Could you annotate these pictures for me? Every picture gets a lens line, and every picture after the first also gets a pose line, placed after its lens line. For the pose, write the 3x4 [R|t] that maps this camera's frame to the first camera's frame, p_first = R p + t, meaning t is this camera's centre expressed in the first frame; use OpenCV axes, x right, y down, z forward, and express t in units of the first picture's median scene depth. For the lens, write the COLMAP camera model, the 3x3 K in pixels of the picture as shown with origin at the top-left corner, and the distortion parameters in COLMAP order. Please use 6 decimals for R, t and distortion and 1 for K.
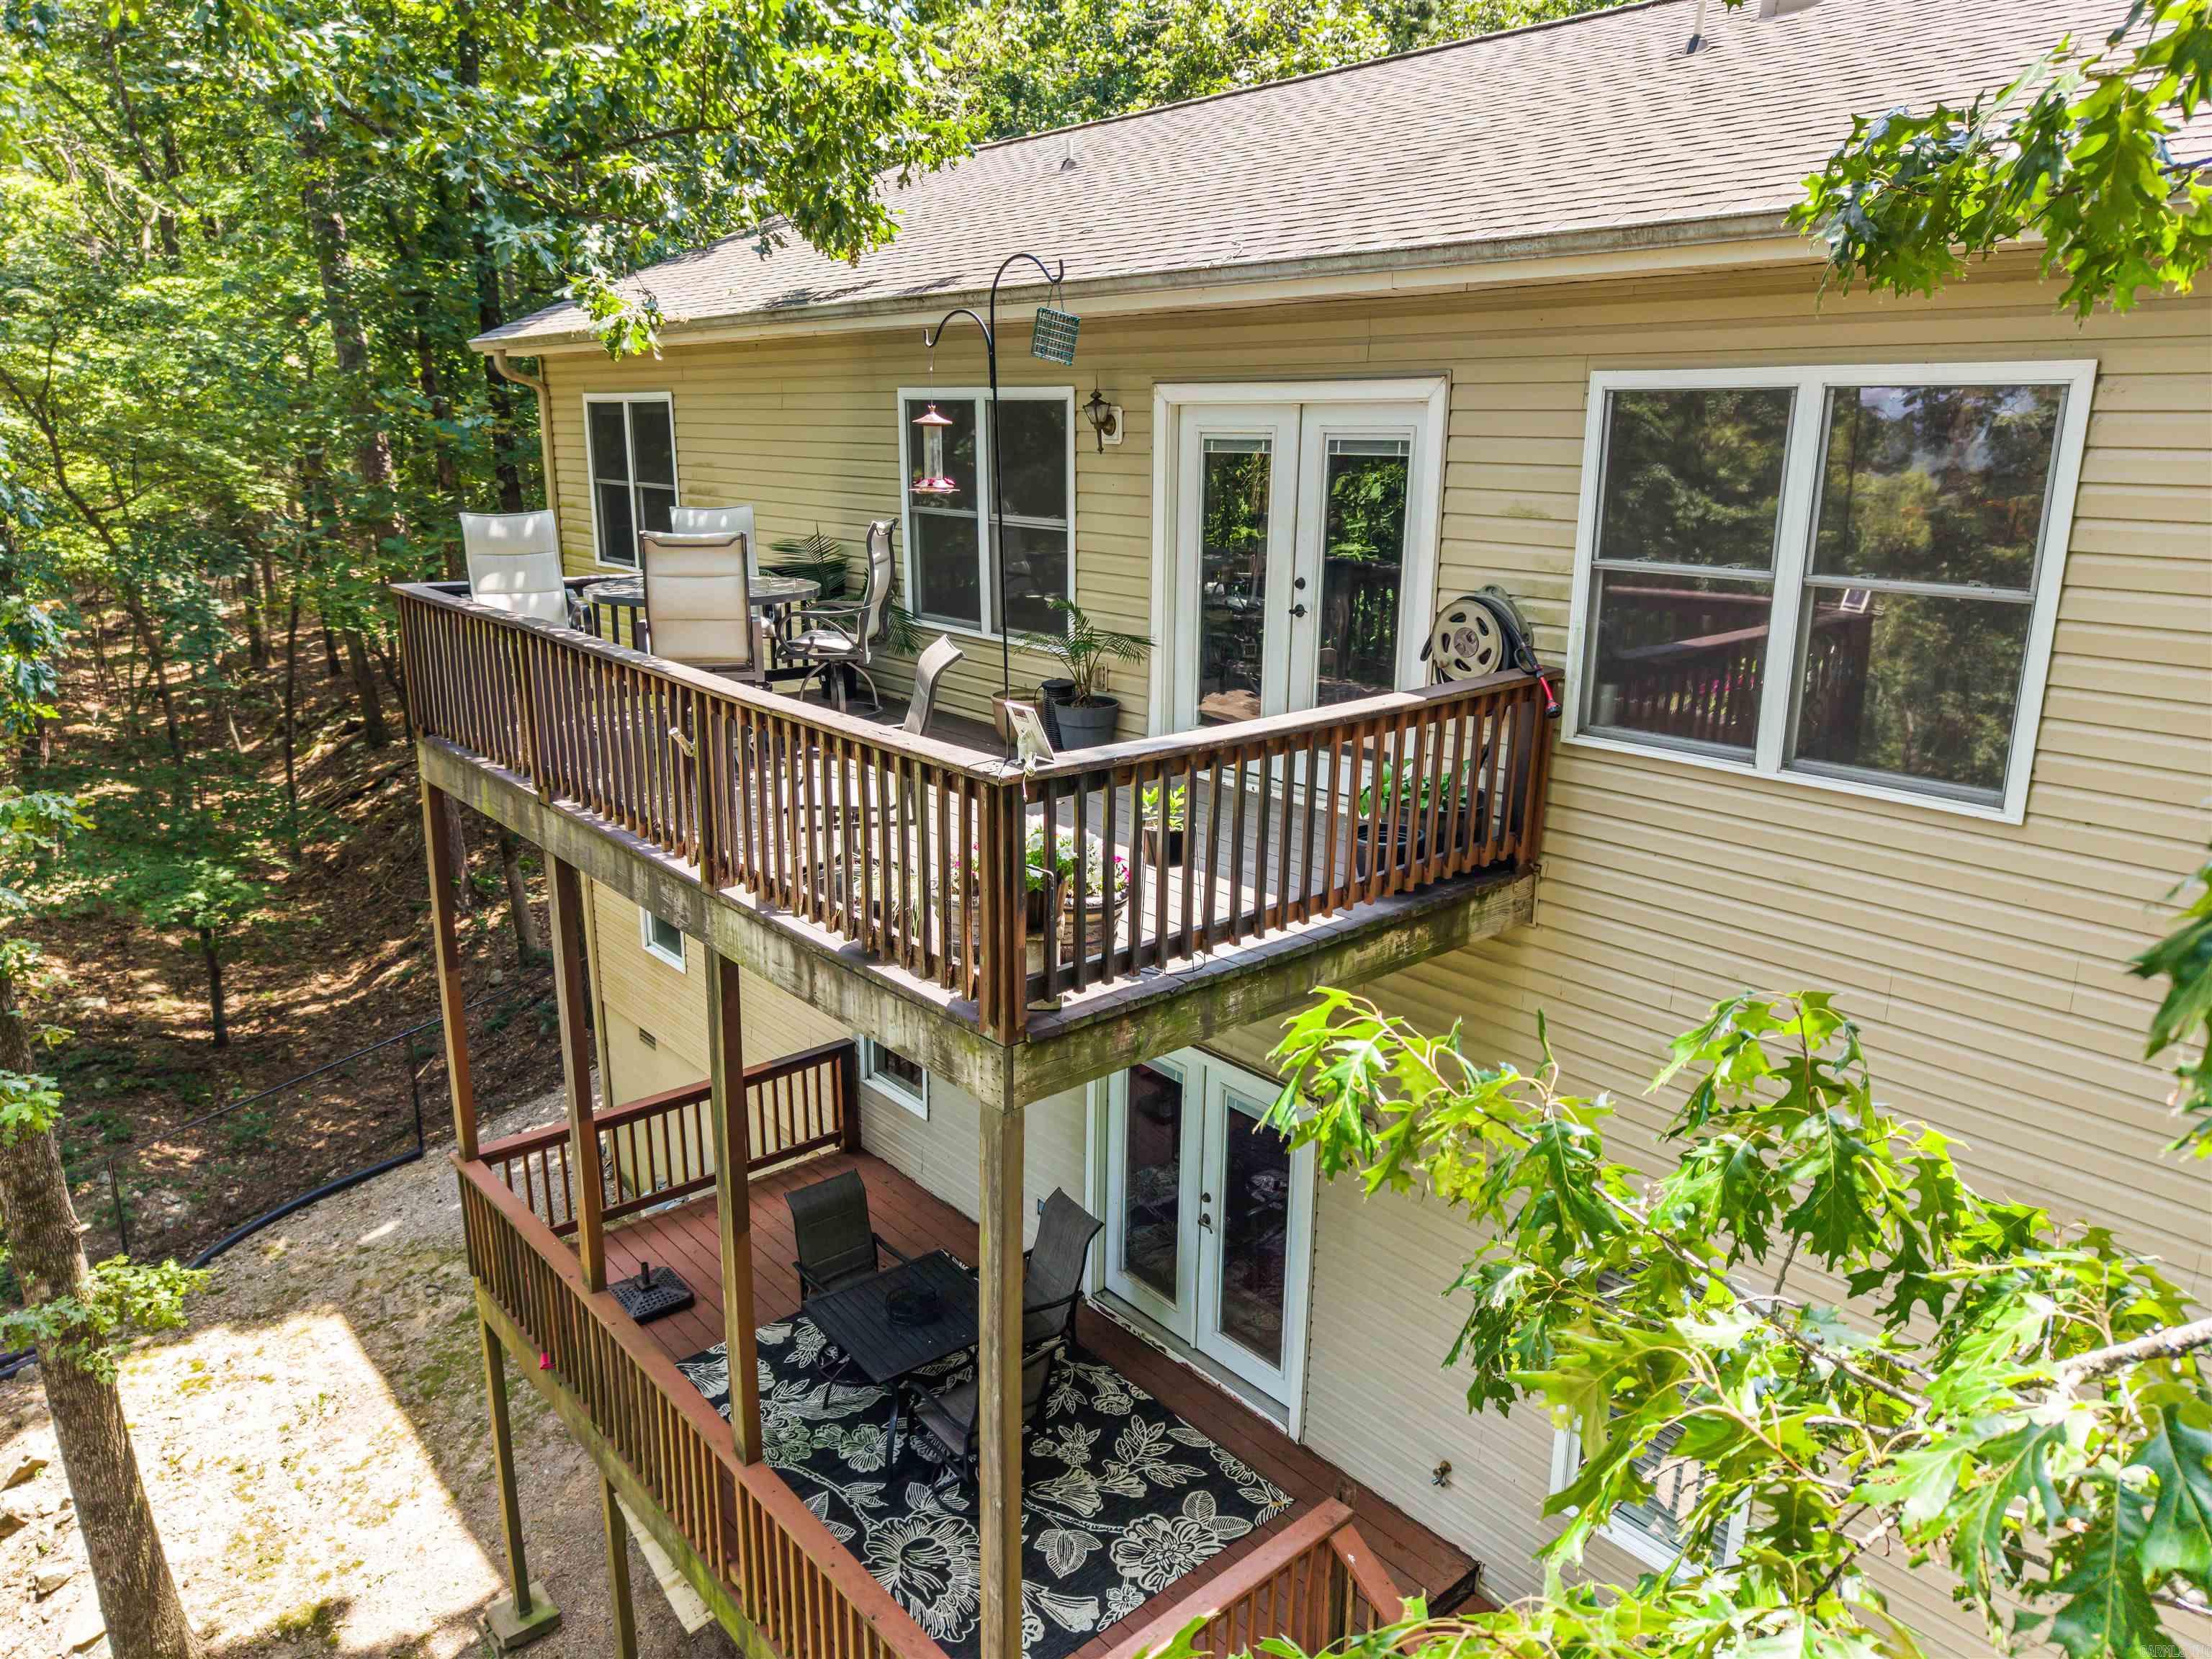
lens RADIAL K [[1508.9, 0, 1085.5], [0, 1508.9, 822.8], [0, 0, 1]] dist [0.008206, 0.006033]
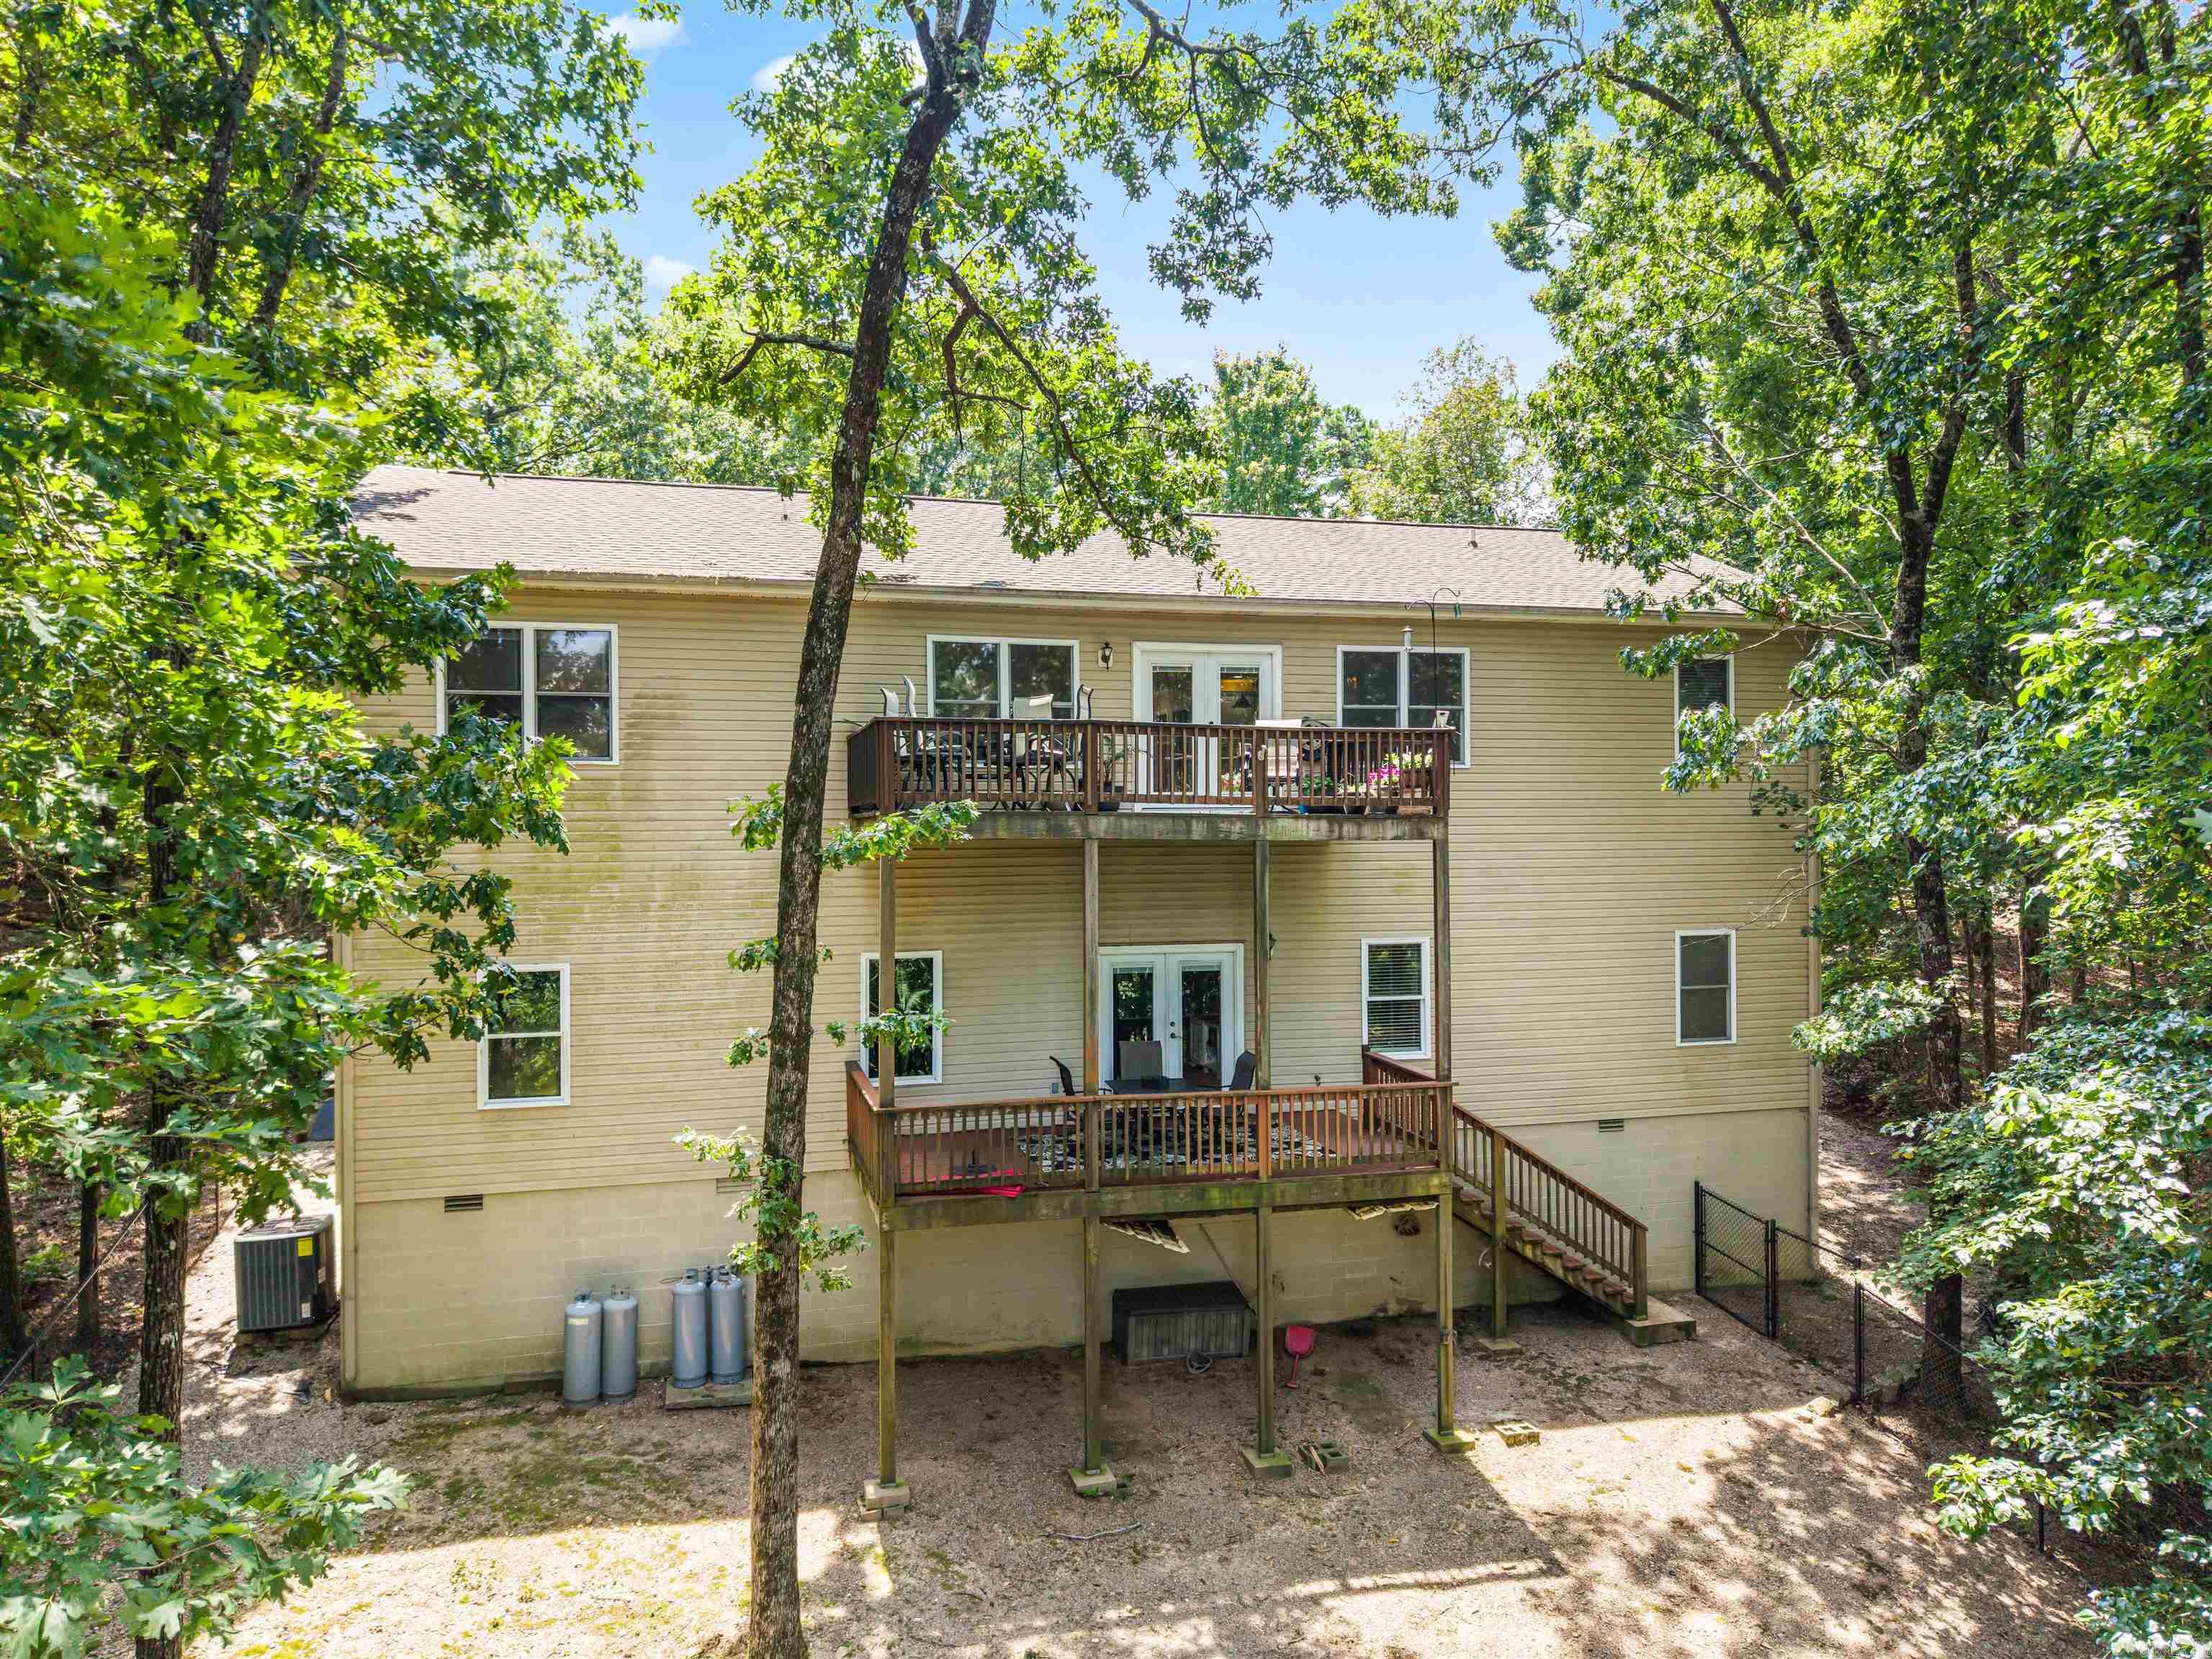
lens RADIAL K [[1508.9, 0, 1085.5], [0, 1508.9, 822.8], [0, 0, 1]] dist [0.008206, 0.006033]
pose [[0.419530, -0.004682, 0.907729, -2.042325], [0.237232, 0.965799, -0.104661, 0.192218], [-0.876194, 0.259251, 0.406292, 0.223094]]
